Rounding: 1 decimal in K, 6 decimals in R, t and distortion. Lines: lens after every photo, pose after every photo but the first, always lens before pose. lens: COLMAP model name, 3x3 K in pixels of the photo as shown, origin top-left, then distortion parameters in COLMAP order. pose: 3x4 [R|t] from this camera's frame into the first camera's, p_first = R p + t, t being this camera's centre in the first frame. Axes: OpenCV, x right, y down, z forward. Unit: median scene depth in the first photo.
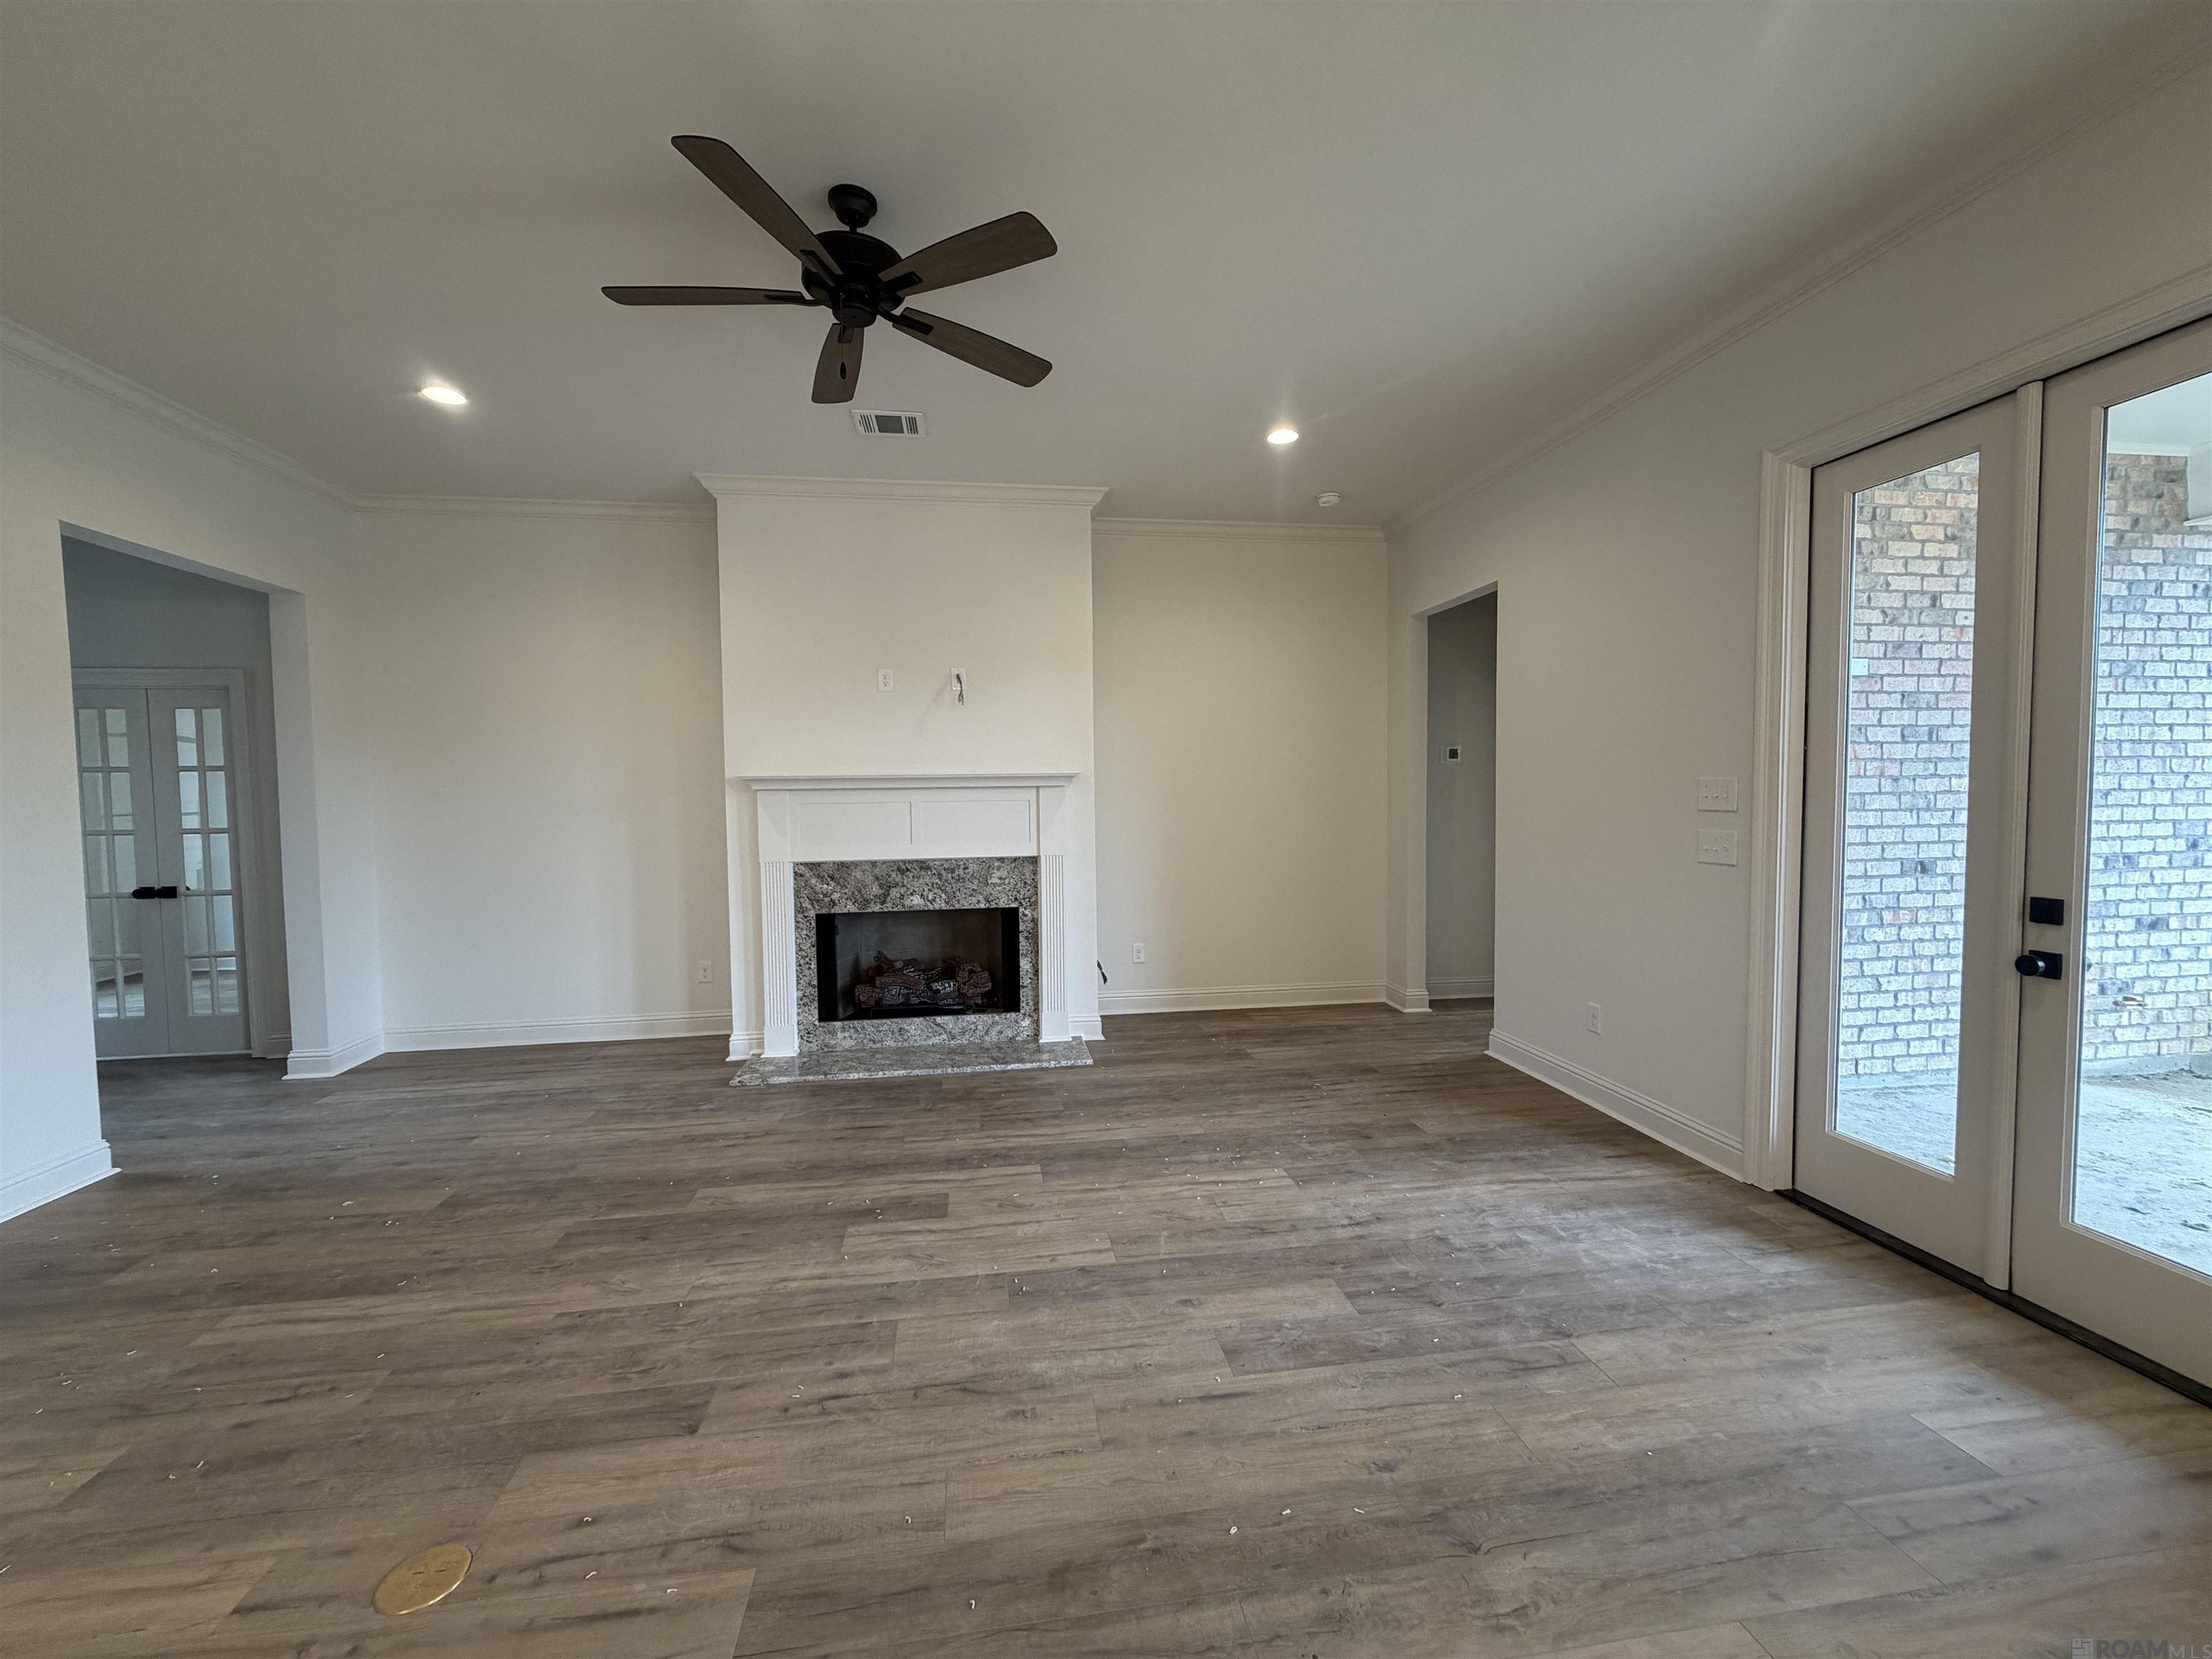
lens RADIAL K [[880.7, 0, 1101.3], [0, 880.7, 834.8], [0, 0, 1]] dist [-0.001916, 0.000354]
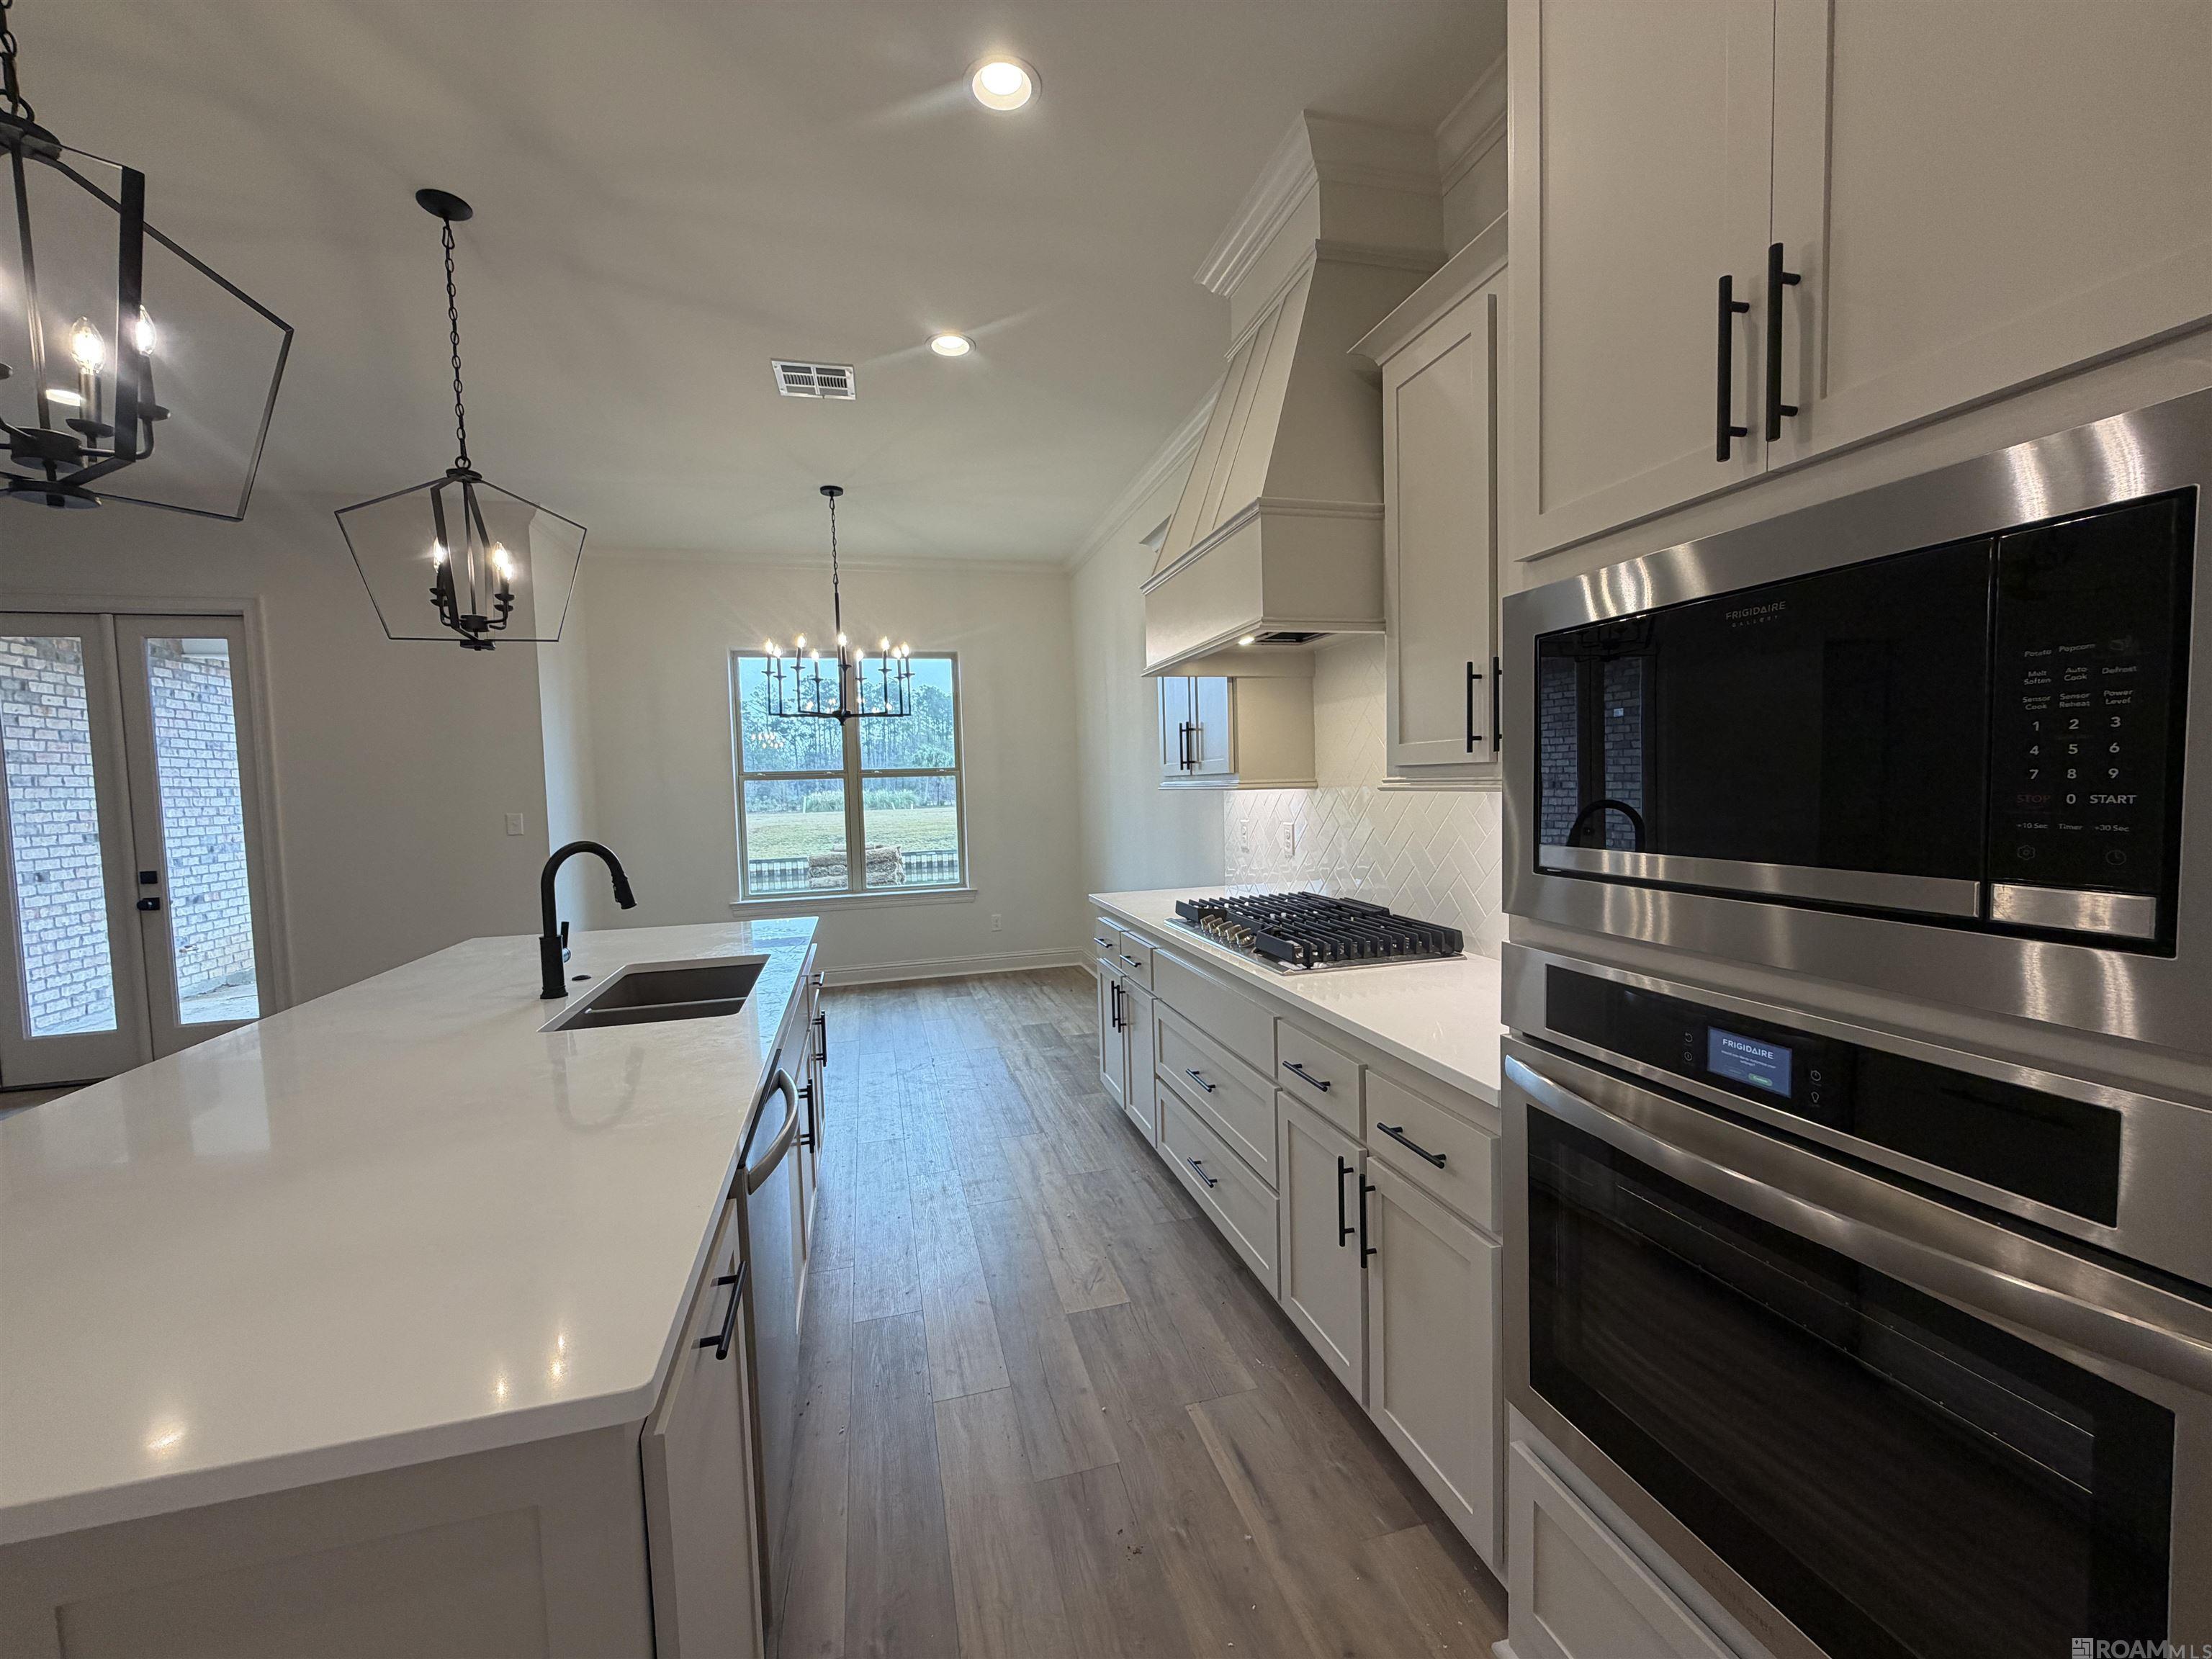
lens RADIAL K [[880.7, 0, 1096.5], [0, 880.7, 827.7], [0, 0, 1]] dist [-0.001916, 0.000354]
pose [[-0.111608, -0.037590, 0.993041, -0.600672], [0.079463, 0.995747, 0.046623, 0.025907], [-0.990570, 0.084114, -0.108147, -0.487270]]
